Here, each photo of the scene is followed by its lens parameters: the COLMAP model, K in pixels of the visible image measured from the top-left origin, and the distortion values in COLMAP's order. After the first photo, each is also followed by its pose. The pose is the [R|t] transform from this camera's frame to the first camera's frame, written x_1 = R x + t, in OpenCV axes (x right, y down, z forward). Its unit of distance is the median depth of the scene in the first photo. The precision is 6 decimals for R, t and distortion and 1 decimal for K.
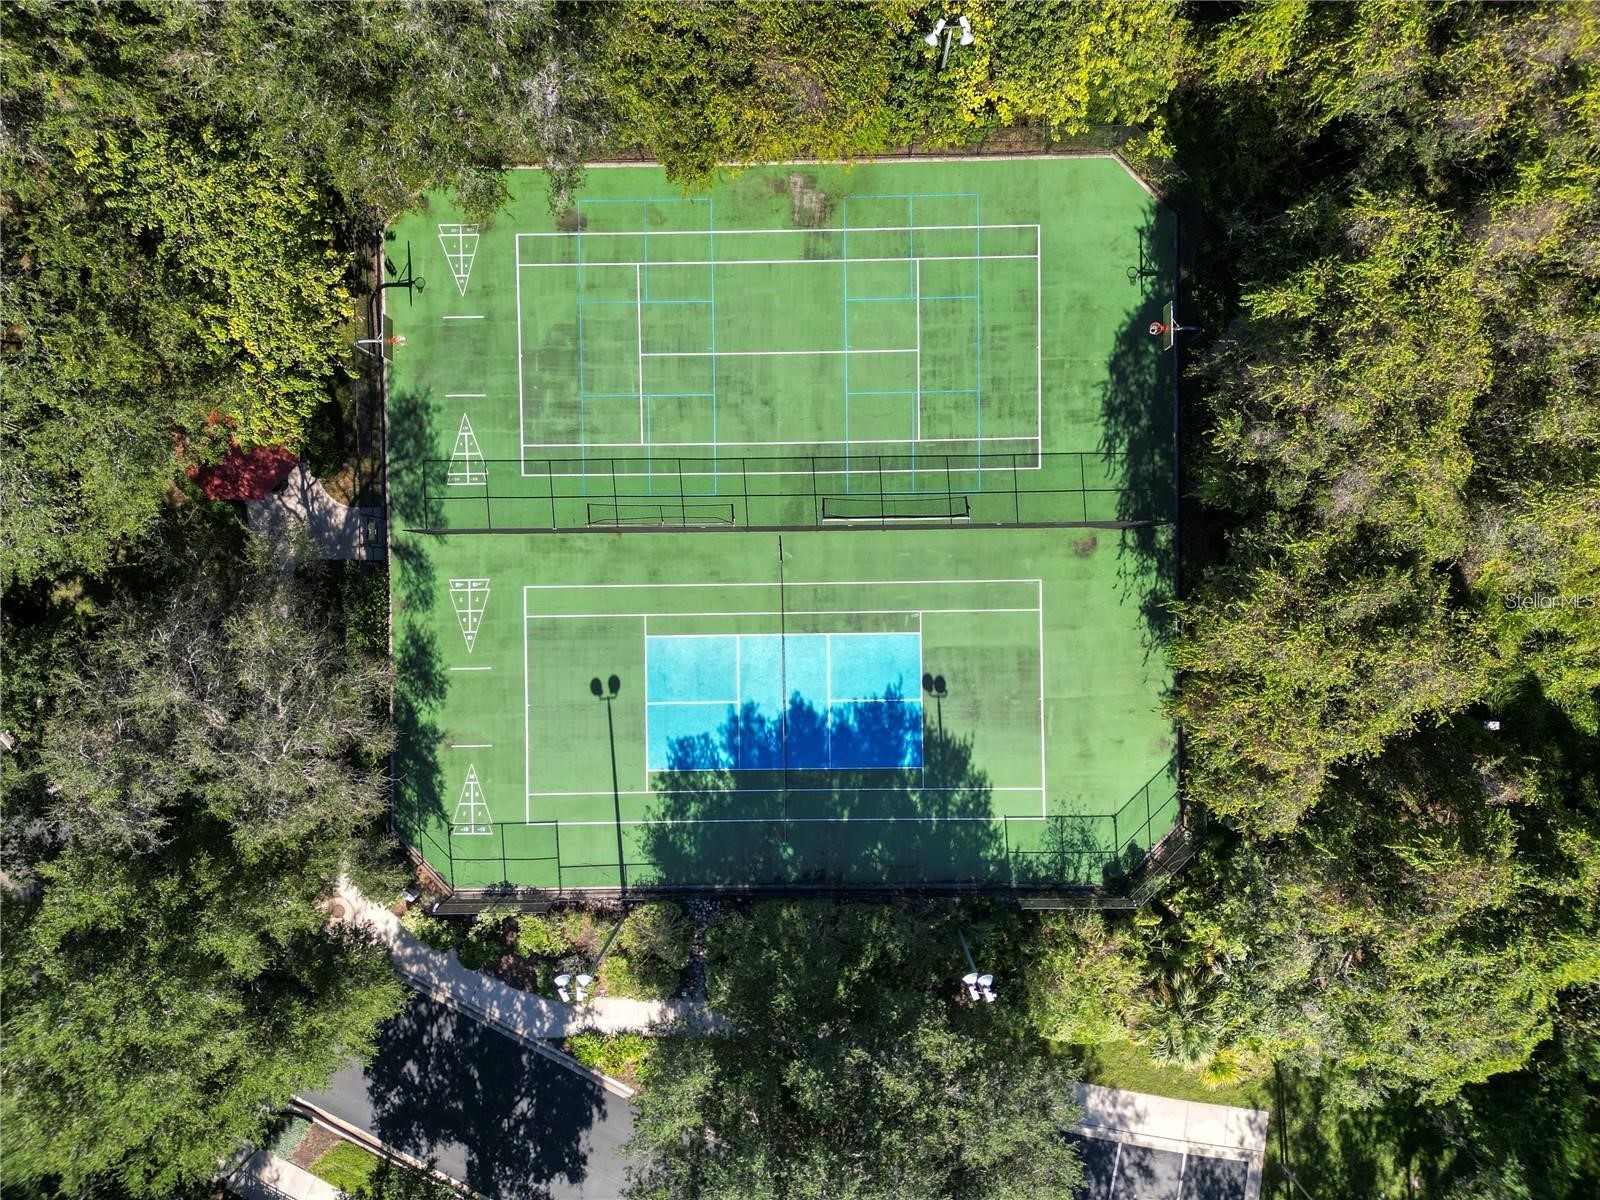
lens RADIAL K [[1084.1, 0, 810.6], [0, 1084.1, 601.7], [0, 0, 1]] dist [0.027705, -0.023356]
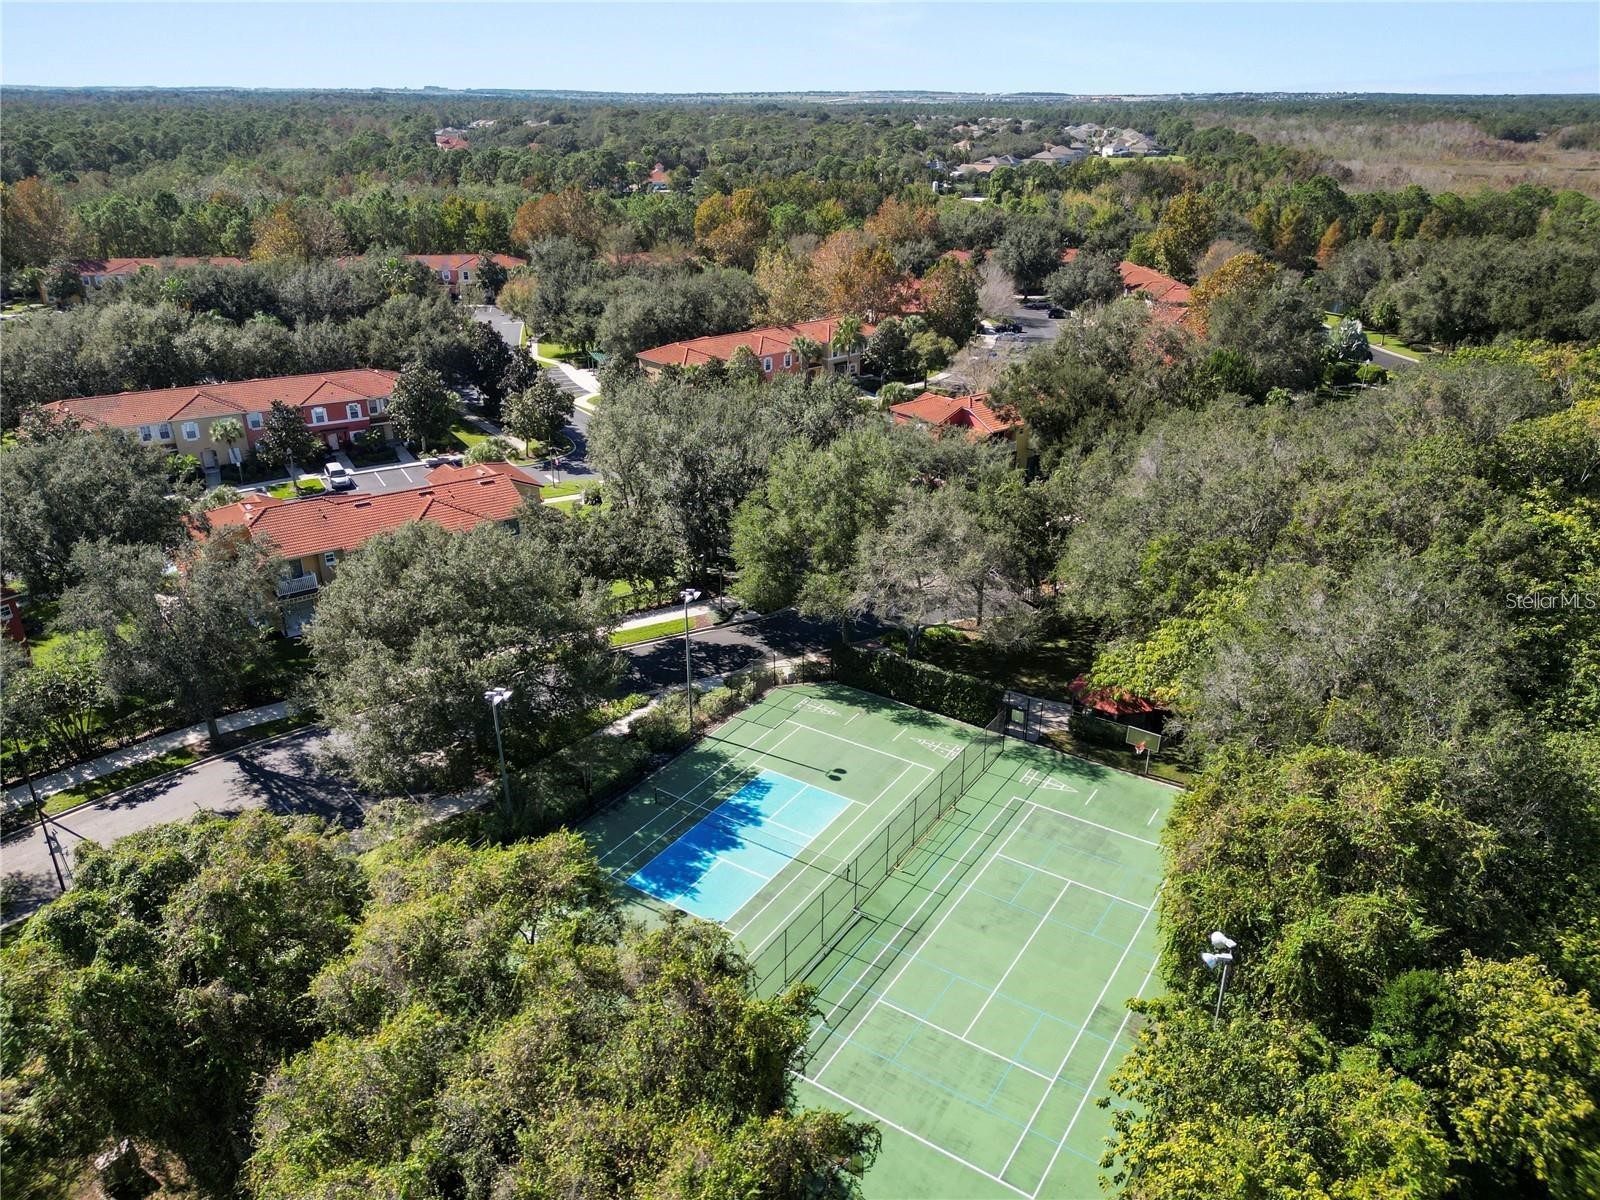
lens RADIAL K [[1084.1, 0, 791.2], [0, 1084.1, 606.0], [0, 0, 1]] dist [0.027705, -0.023356]
pose [[-0.568069, 0.345684, -0.746860, 0.750362], [-0.822960, -0.232124, 0.518513, -0.508917], [0.005878, 0.909187, 0.416346, 0.274010]]
